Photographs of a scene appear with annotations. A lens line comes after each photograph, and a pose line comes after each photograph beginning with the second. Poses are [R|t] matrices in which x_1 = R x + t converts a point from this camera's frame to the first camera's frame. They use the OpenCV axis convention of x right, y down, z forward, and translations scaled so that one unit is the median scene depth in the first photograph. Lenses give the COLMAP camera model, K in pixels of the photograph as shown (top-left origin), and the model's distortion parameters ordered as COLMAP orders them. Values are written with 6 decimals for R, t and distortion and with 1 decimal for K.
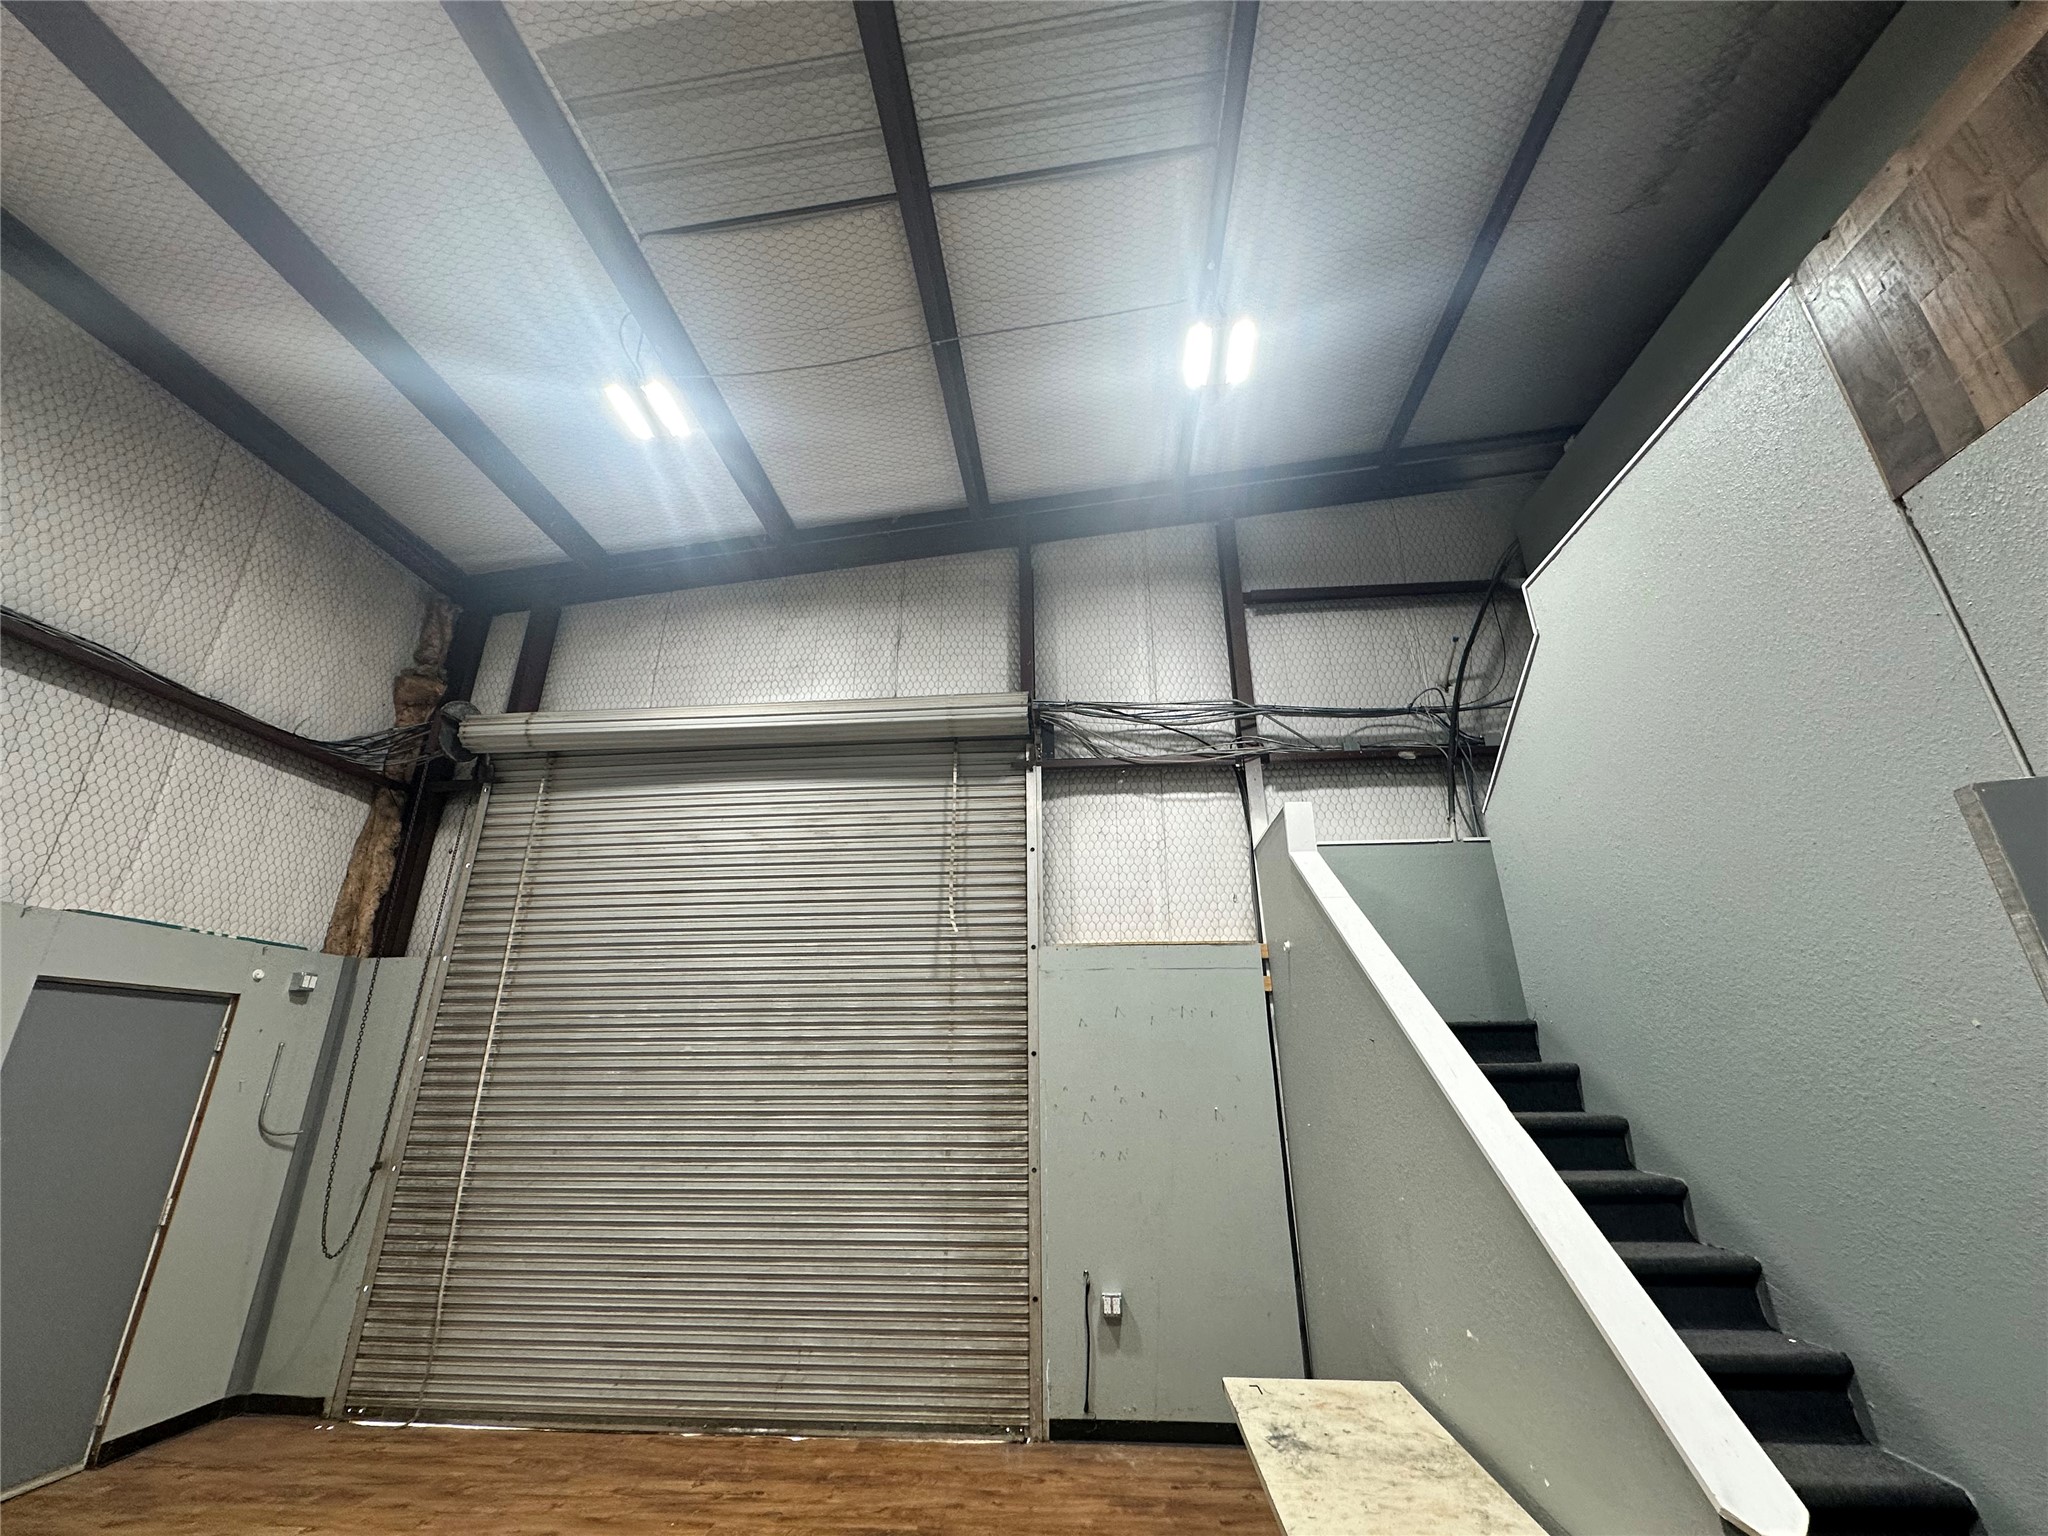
lens RADIAL K [[813.3, 0, 1022.2], [0, 813.3, 770.3], [0, 0, 1]] dist [-0.002532, 0.000620]
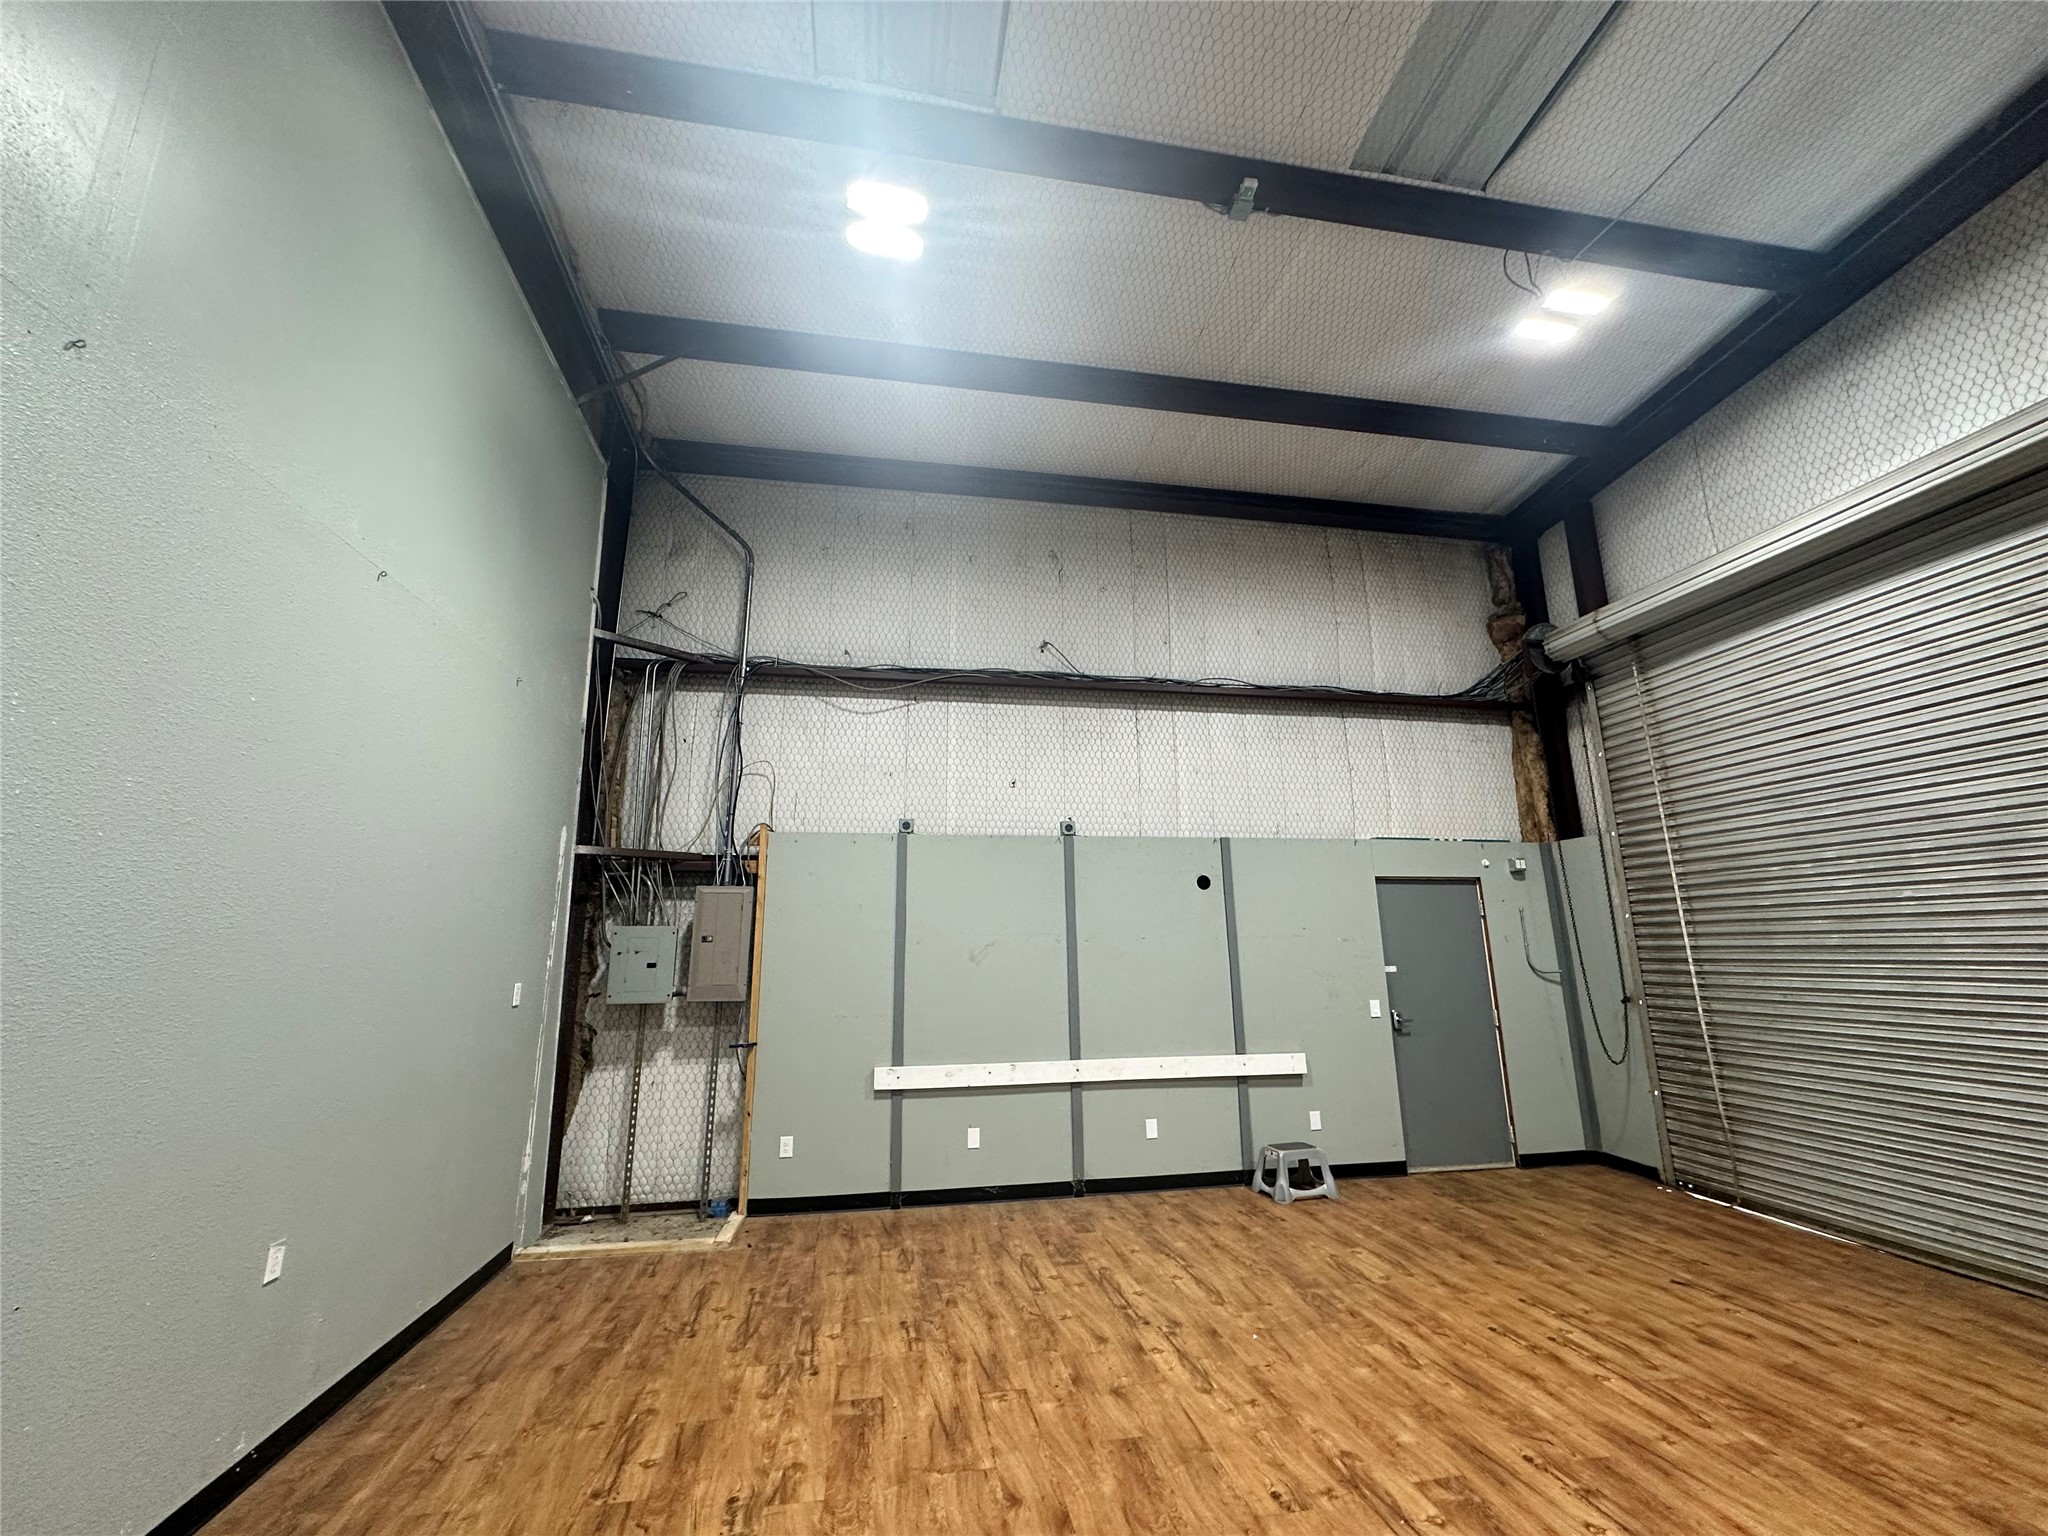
lens RADIAL K [[813.3, 0, 1024.5], [0, 813.3, 768.6], [0, 0, 1]] dist [-0.002532, 0.000620]
pose [[0.262259, -0.207786, -0.942362, 0.192888], [0.345297, 0.932092, -0.109425, -0.020837], [0.901105, -0.296697, 0.316197, -0.107270]]
